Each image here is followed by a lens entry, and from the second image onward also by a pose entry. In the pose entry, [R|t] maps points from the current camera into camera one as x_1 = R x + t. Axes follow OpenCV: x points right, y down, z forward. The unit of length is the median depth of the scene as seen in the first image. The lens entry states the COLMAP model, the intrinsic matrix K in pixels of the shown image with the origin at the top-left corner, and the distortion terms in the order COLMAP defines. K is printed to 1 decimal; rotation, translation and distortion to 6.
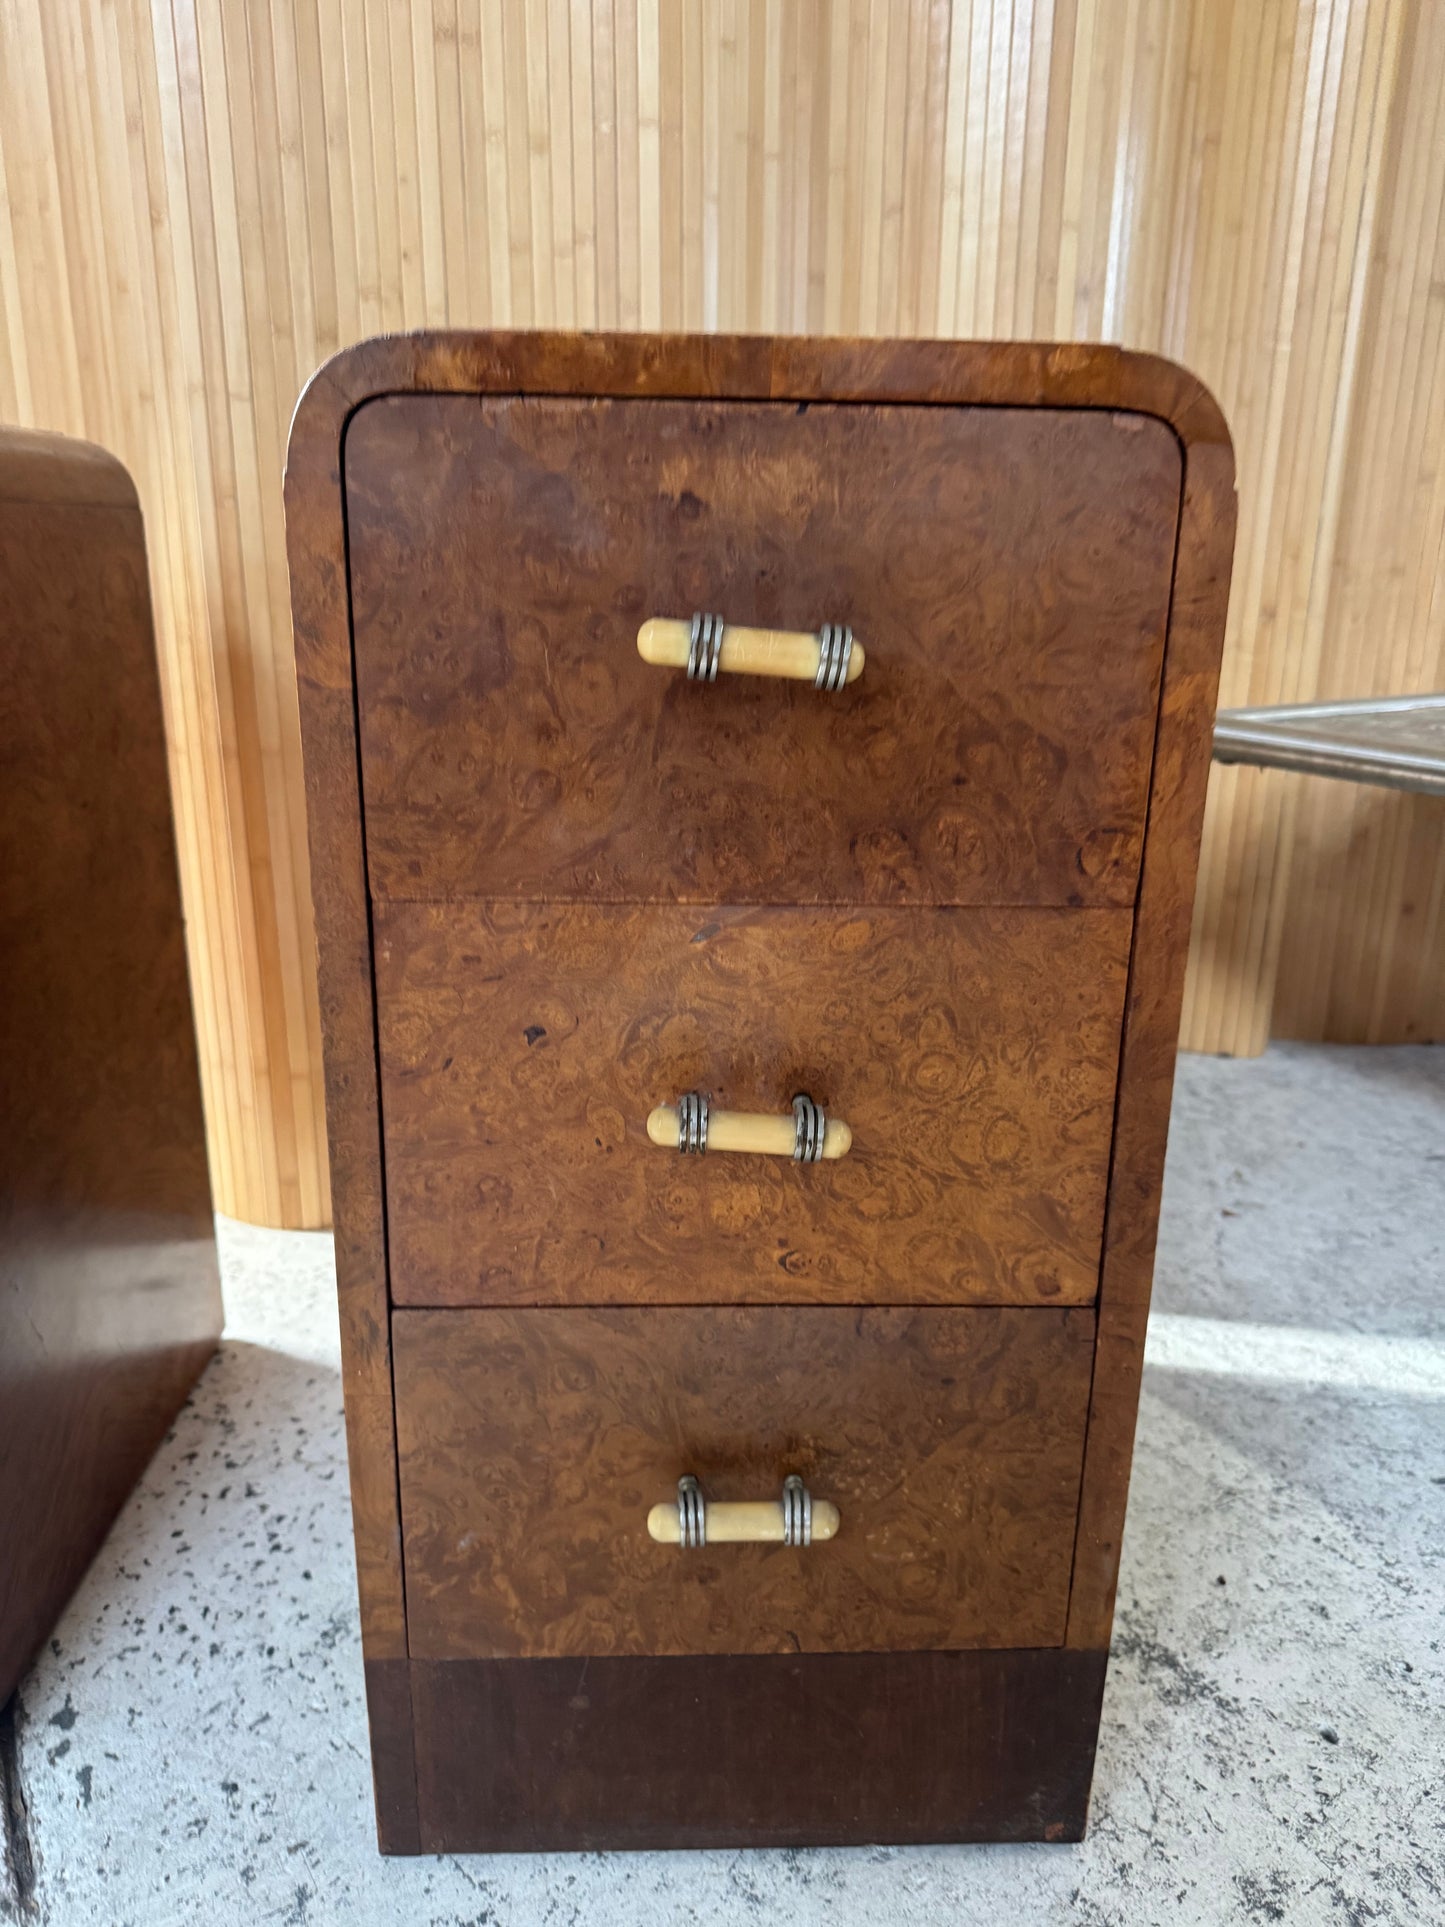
lens RADIAL K [[1367.7, 0, 733.1], [0, 1367.7, 961.2], [0, 0, 1]] dist [0.070772, -0.082620]
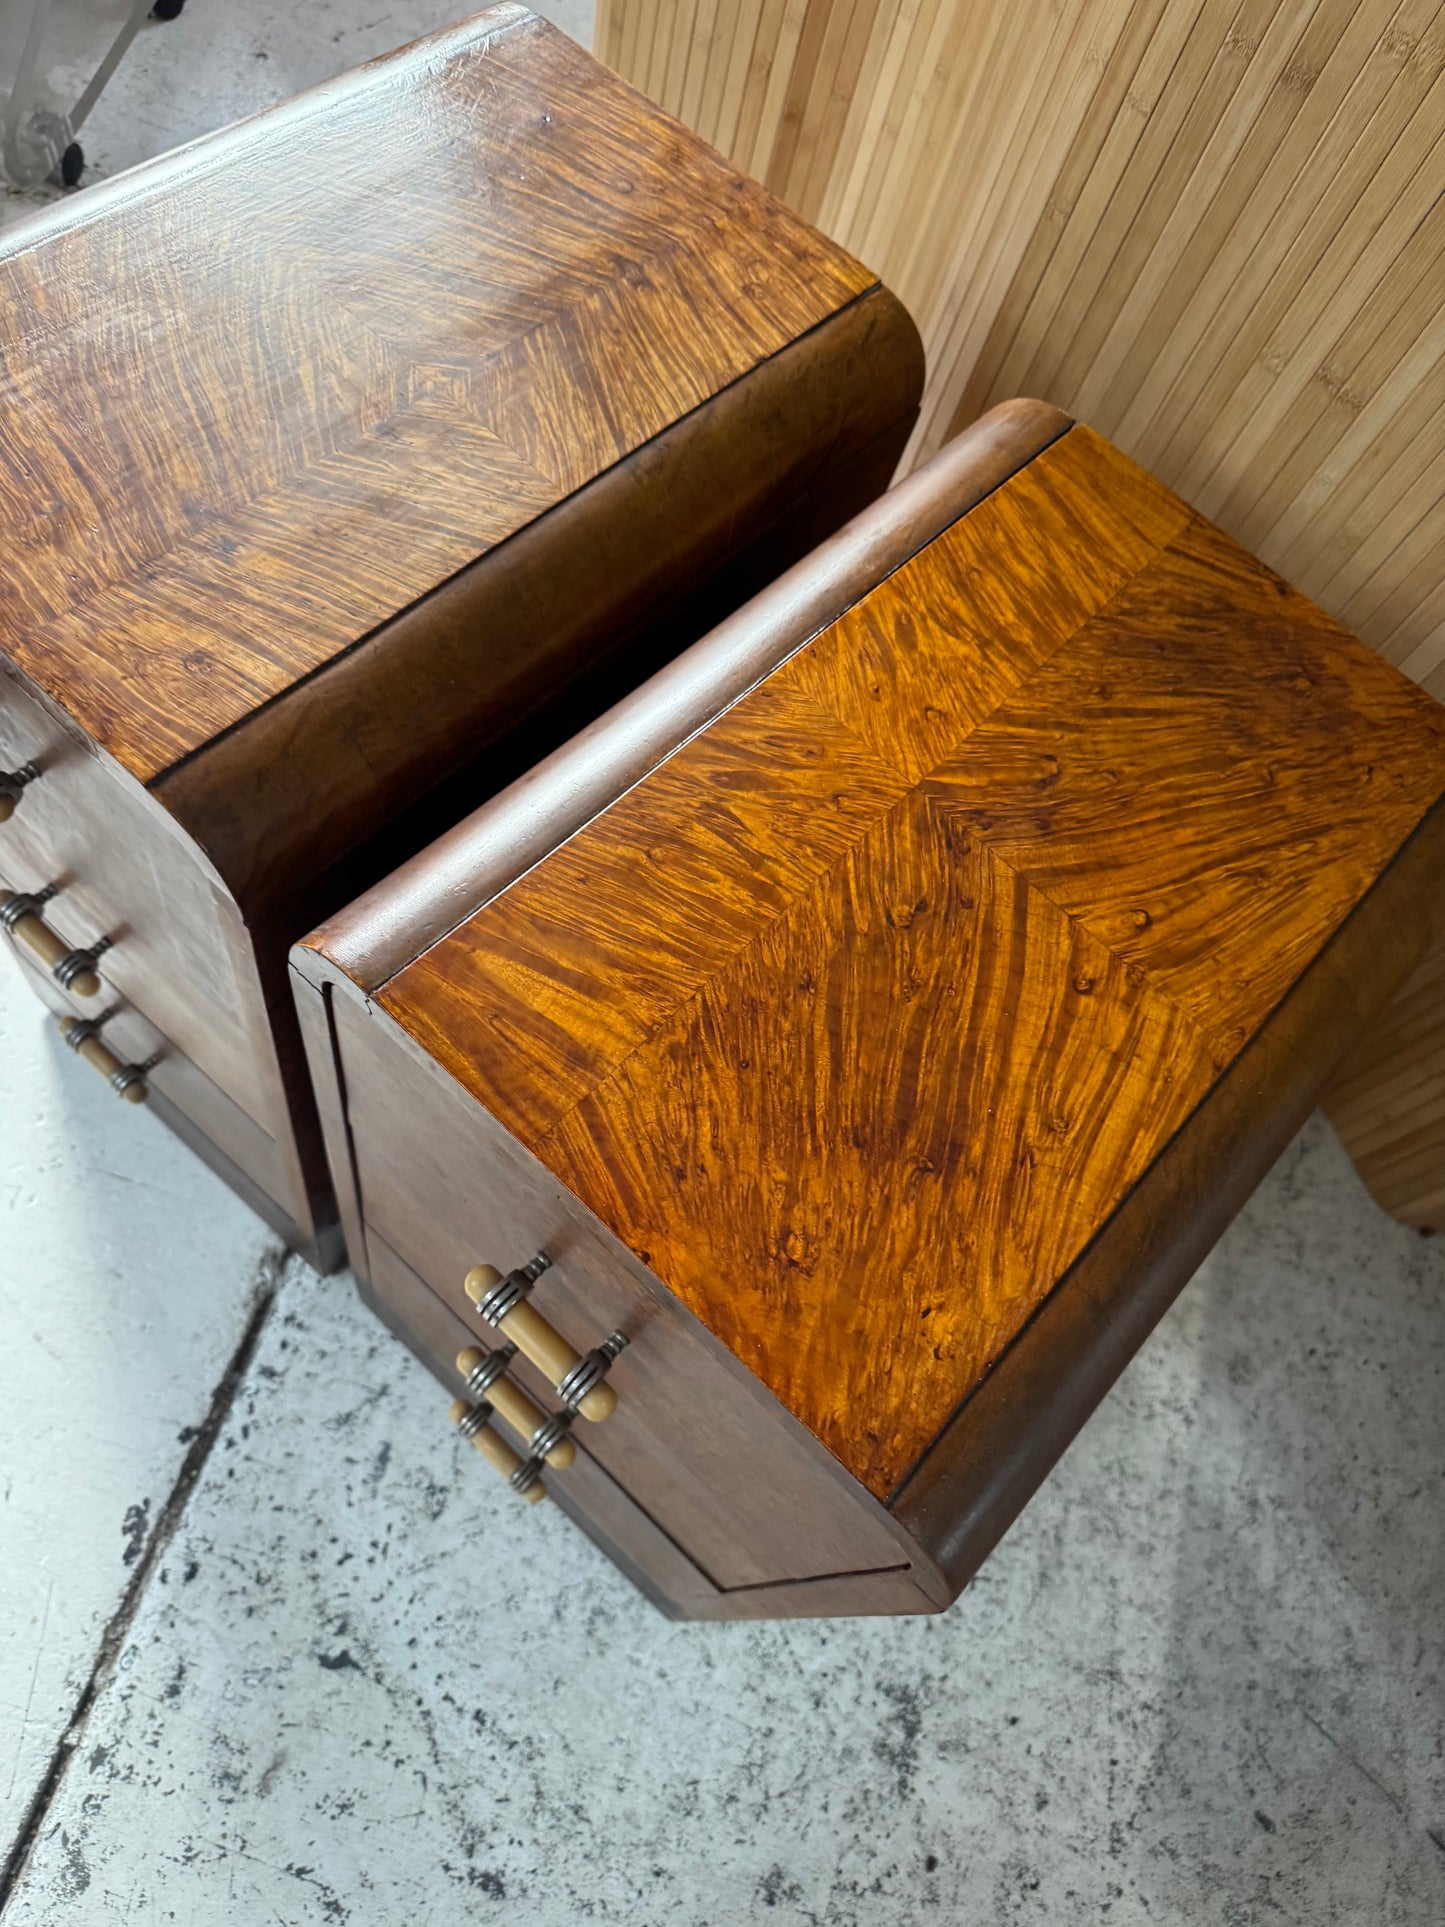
lens RADIAL K [[1390.1, 0, 718.3], [0, 1390.1, 970.0], [0, 0, 1]] dist [-0.007521, -0.002397]
pose [[0.661233, 0.720867, -0.207660, -0.064657], [-0.384193, 0.563163, 0.731603, -0.951654], [0.644335, -0.403979, 0.649334, 0.380552]]
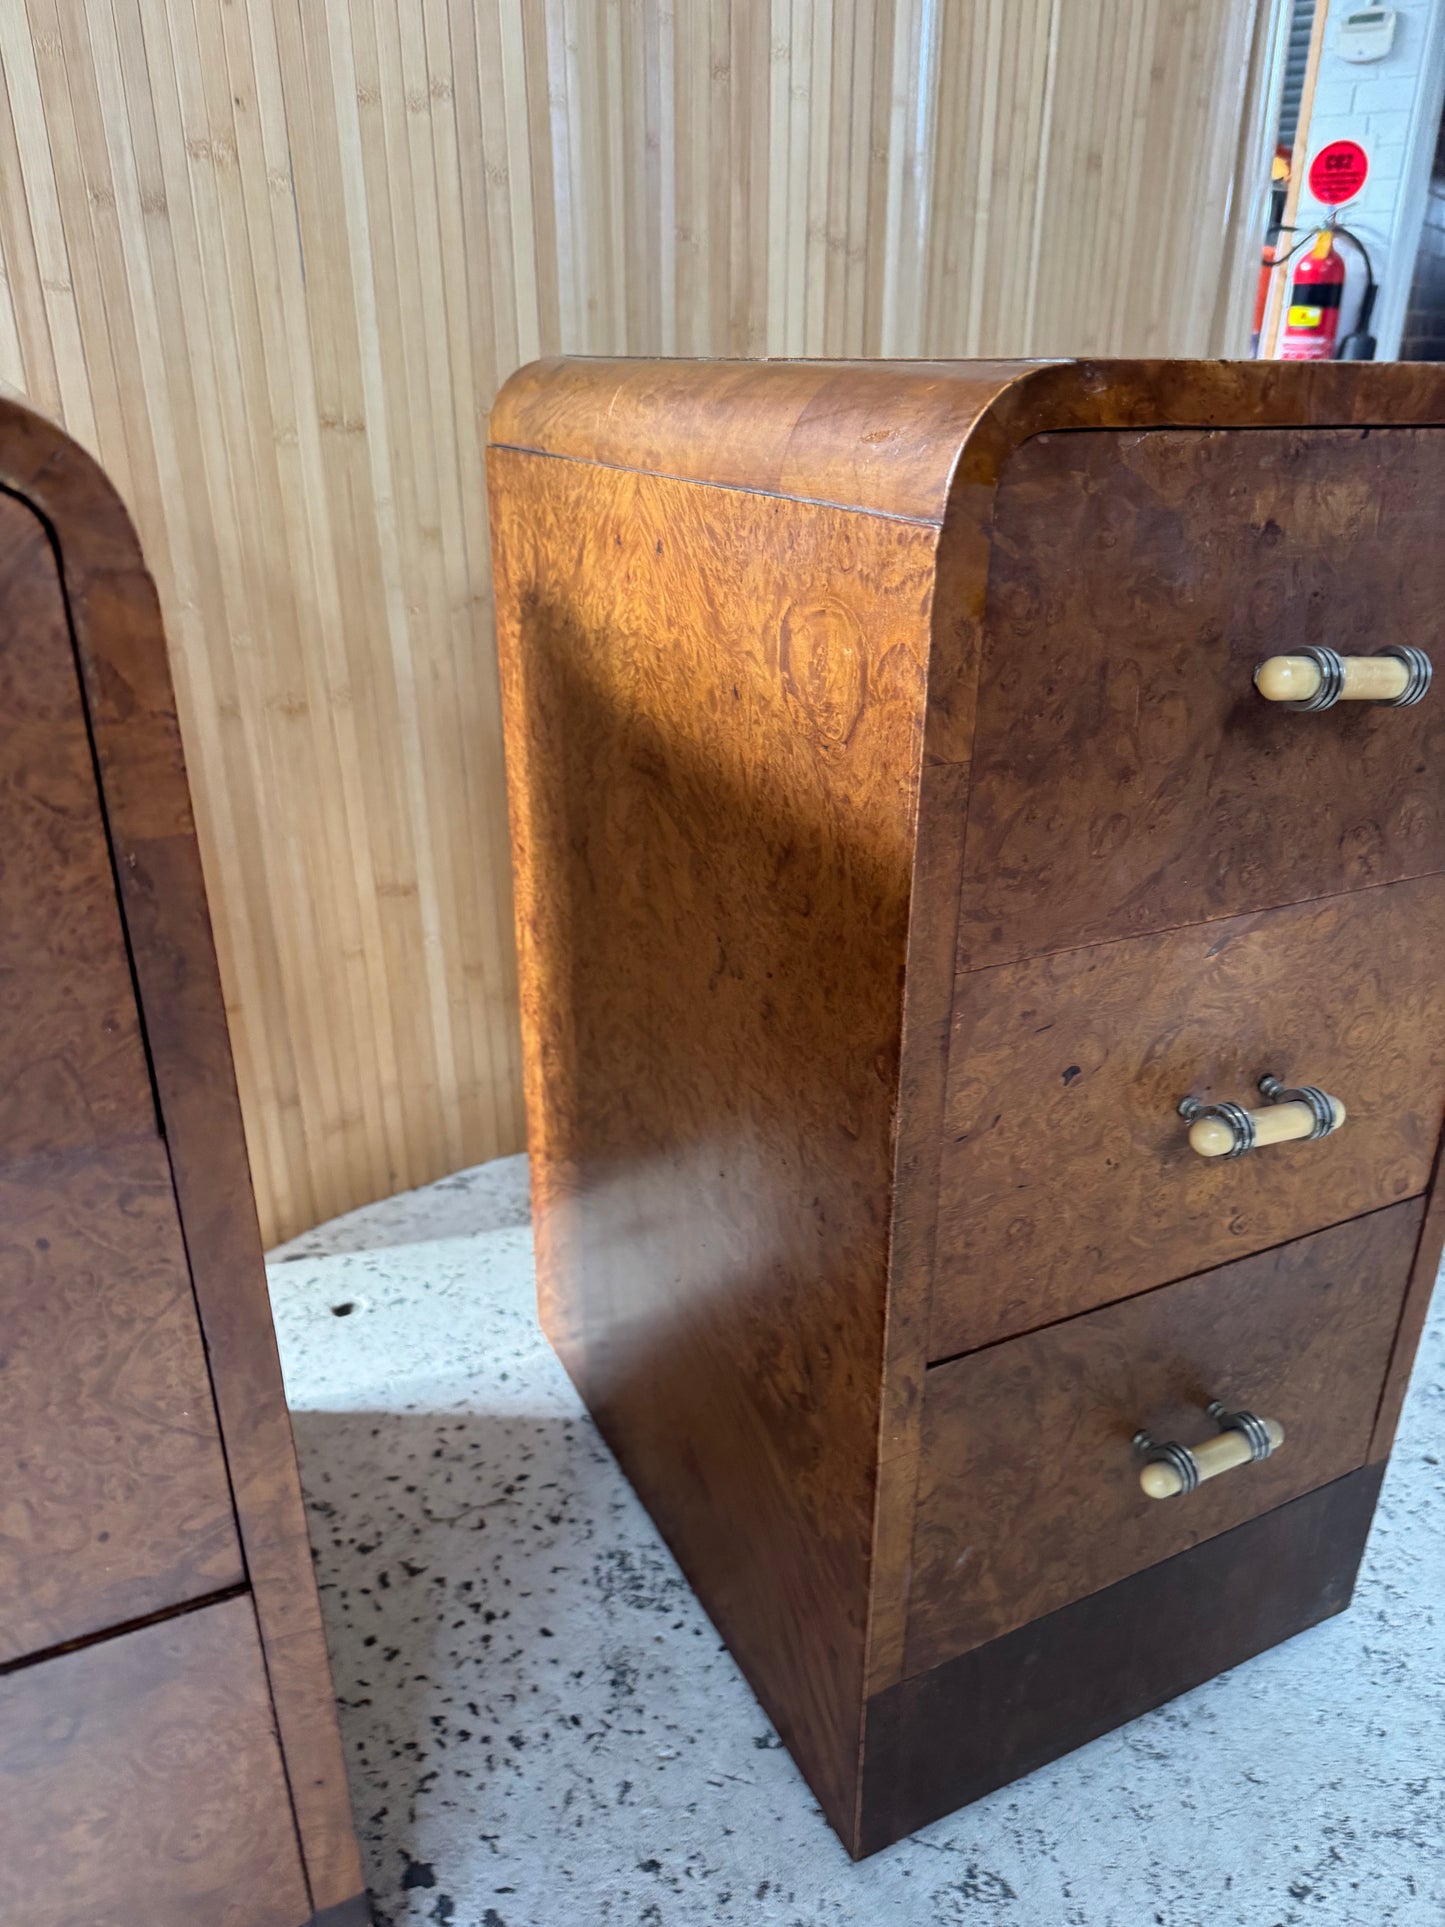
lens RADIAL K [[1372.7, 0, 744.6], [0, 1372.7, 959.2], [0, 0, 1]] dist [0.050817, -0.082229]
pose [[0.906647, -0.174784, 0.383983, -0.599802], [0.123796, 0.980298, 0.153916, -0.172859], [-0.403319, -0.092012, 0.910422, 0.168593]]
